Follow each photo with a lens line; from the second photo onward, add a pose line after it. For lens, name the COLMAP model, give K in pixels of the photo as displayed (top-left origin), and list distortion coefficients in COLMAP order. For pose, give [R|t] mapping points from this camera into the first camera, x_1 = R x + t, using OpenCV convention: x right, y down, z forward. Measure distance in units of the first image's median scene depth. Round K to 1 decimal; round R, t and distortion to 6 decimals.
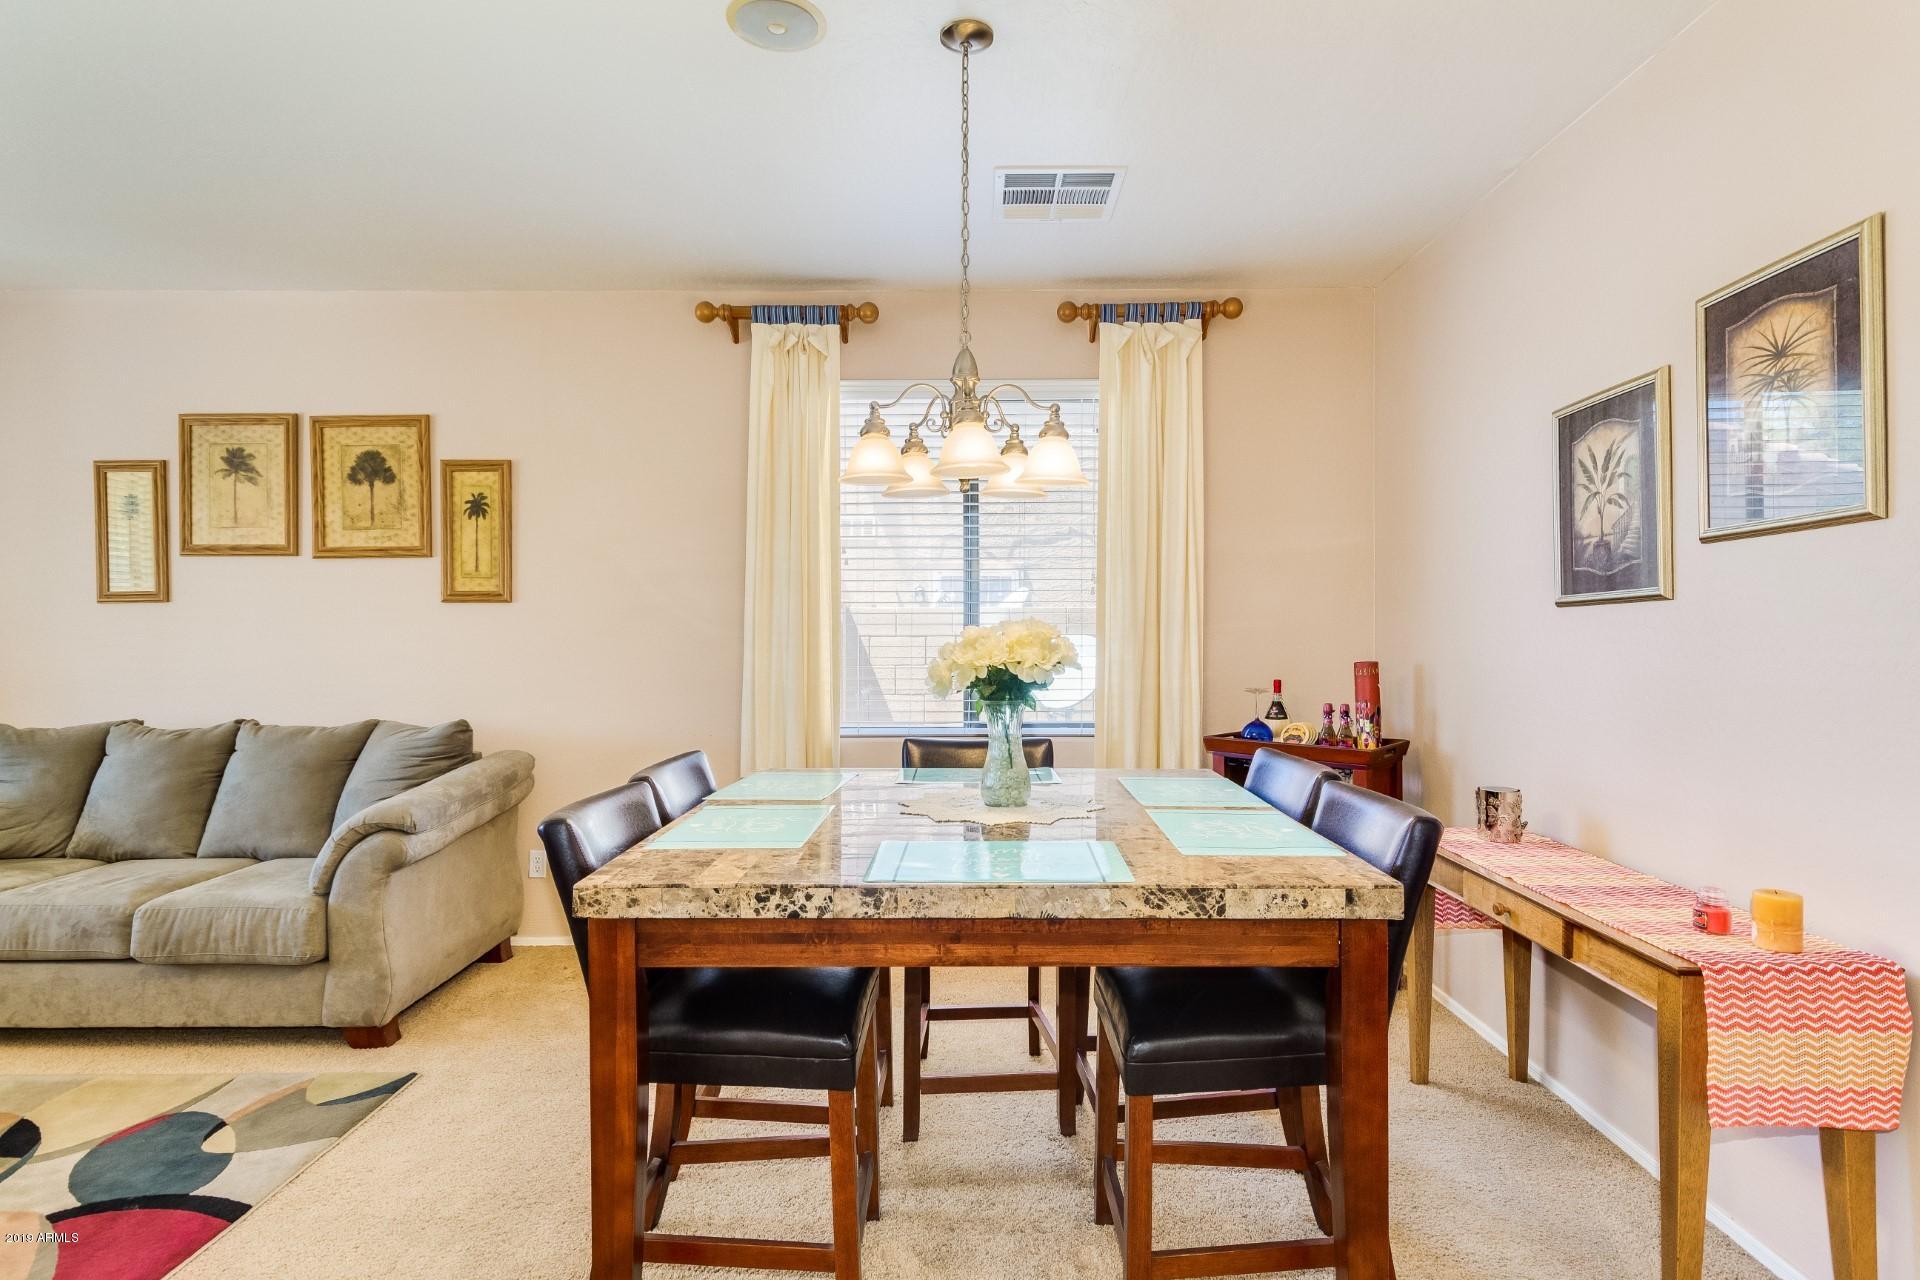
lens RADIAL K [[982.6, 0, 952.6], [0, 982.6, 630.2], [0, 0, 1]] dist [0.003912, -0.003034]
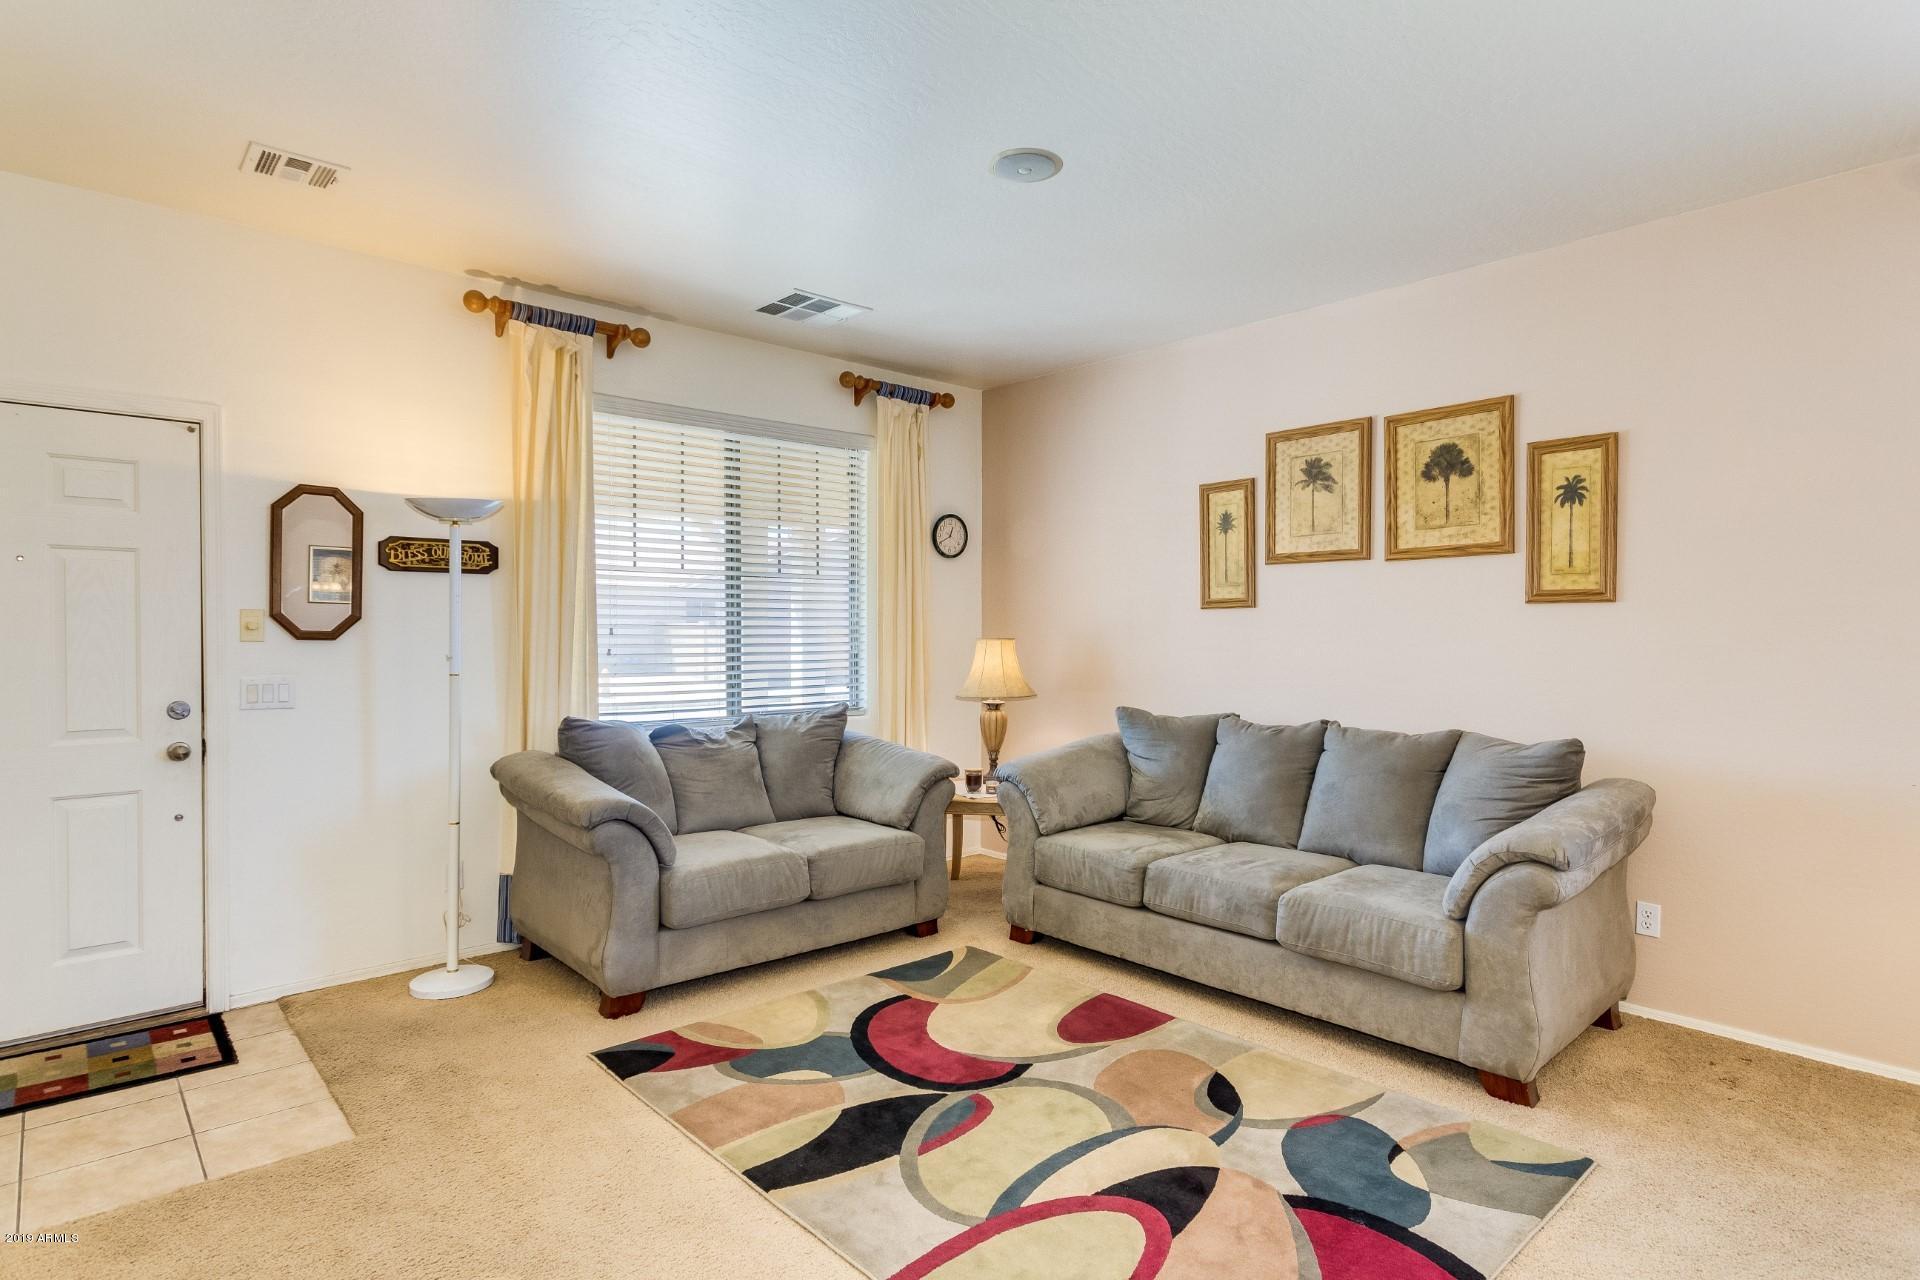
lens RADIAL K [[990.7, 0, 988.8], [0, 990.7, 646.9], [0, 0, 1]] dist [0.005641, 0.000685]
pose [[0.686204, 0.014497, -0.727265, -0.199937], [-0.005198, 0.999874, 0.015027, 0.000075], [0.727391, -0.006531, 0.686193, 0.028350]]
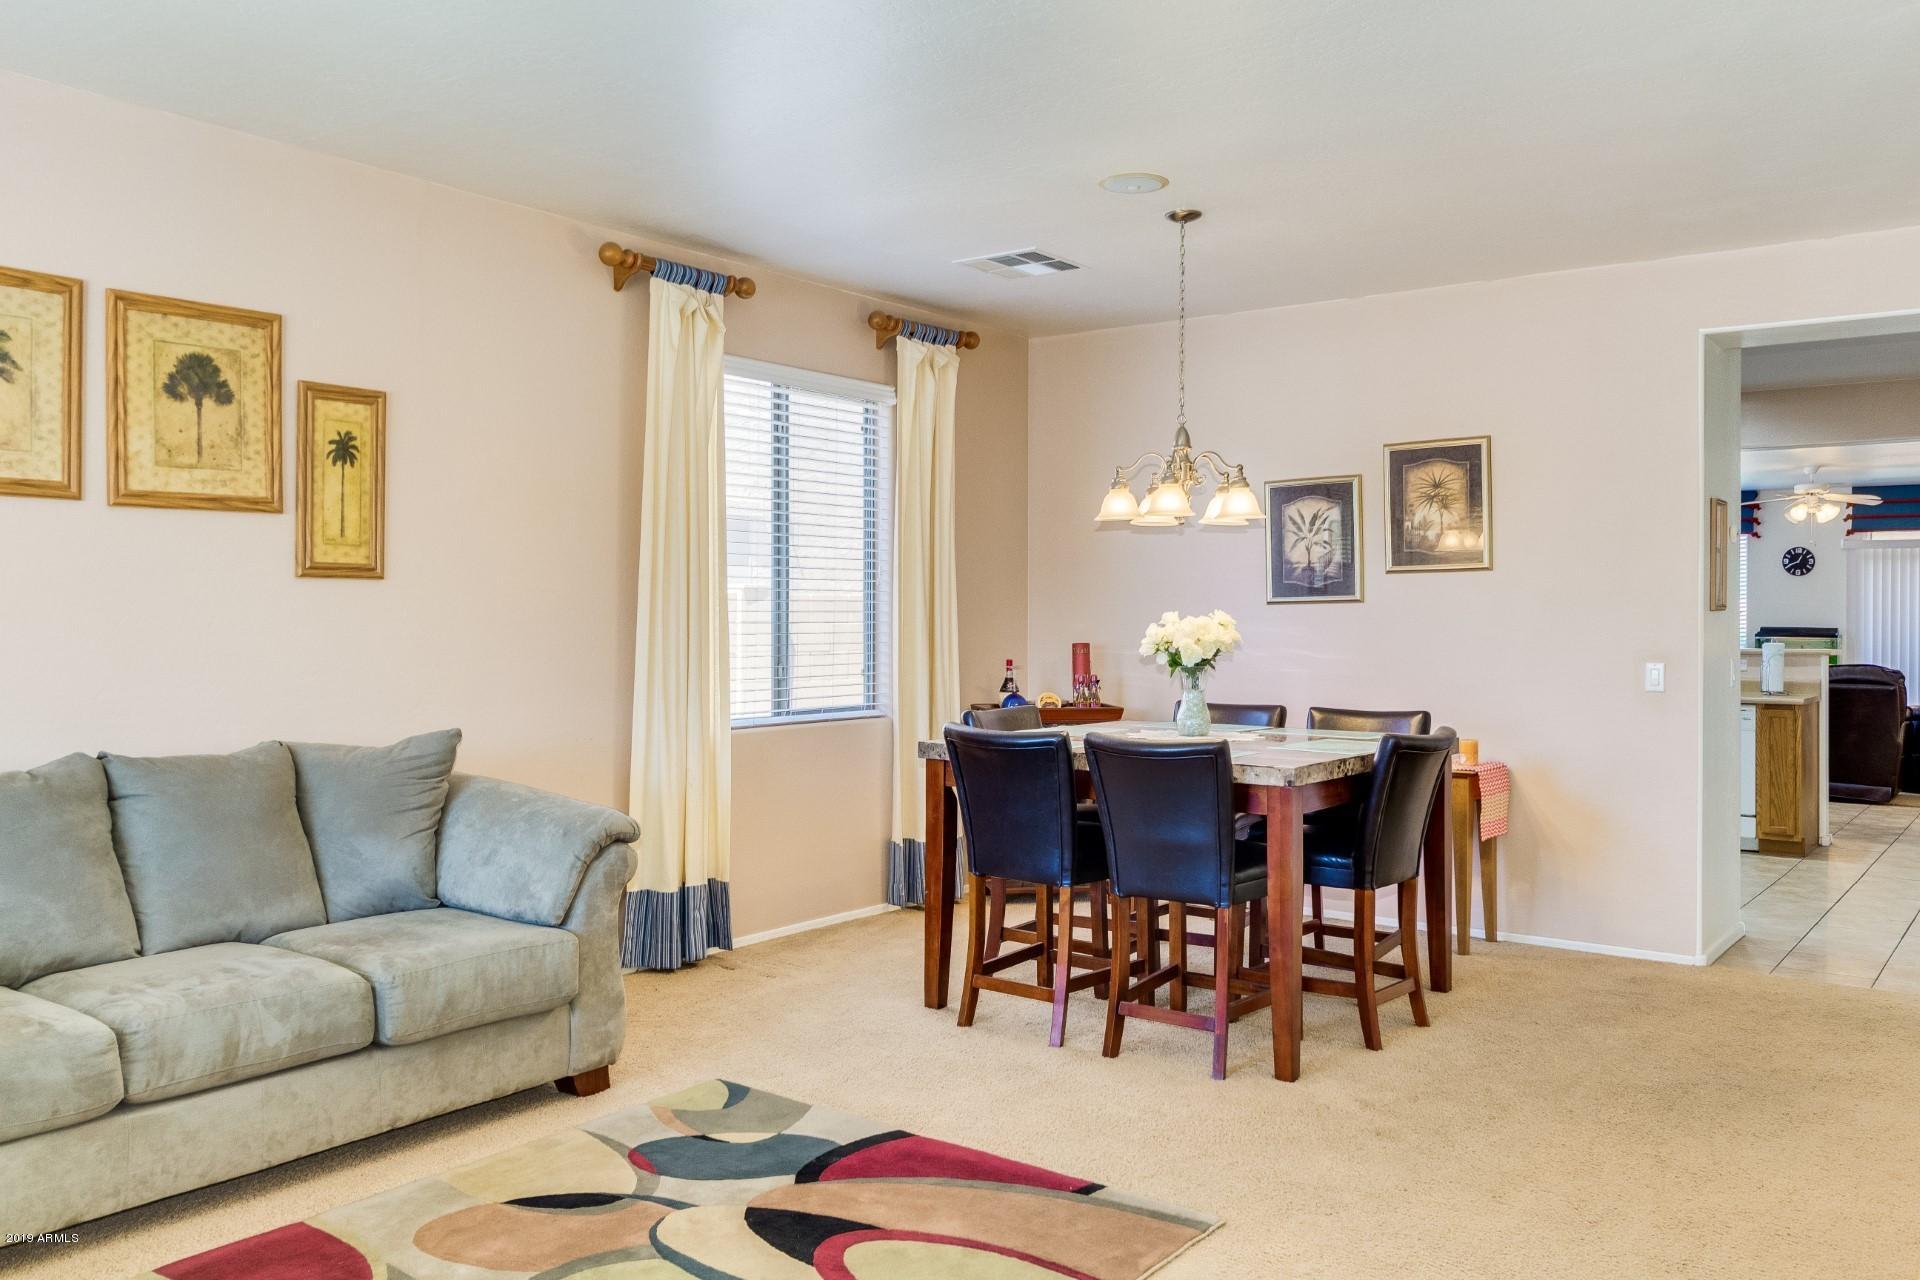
lens RADIAL K [[1461.7, 0, 956.1], [0, 1461.7, 616.3], [0, 0, 1]] dist [-0.031925, 0.001047]
pose [[0.610043, 0.003834, 0.792359, -1.075103], [-0.001610, 0.999992, -0.003598, 0.003362], [-0.792366, 0.000919, 0.610045, -0.033441]]
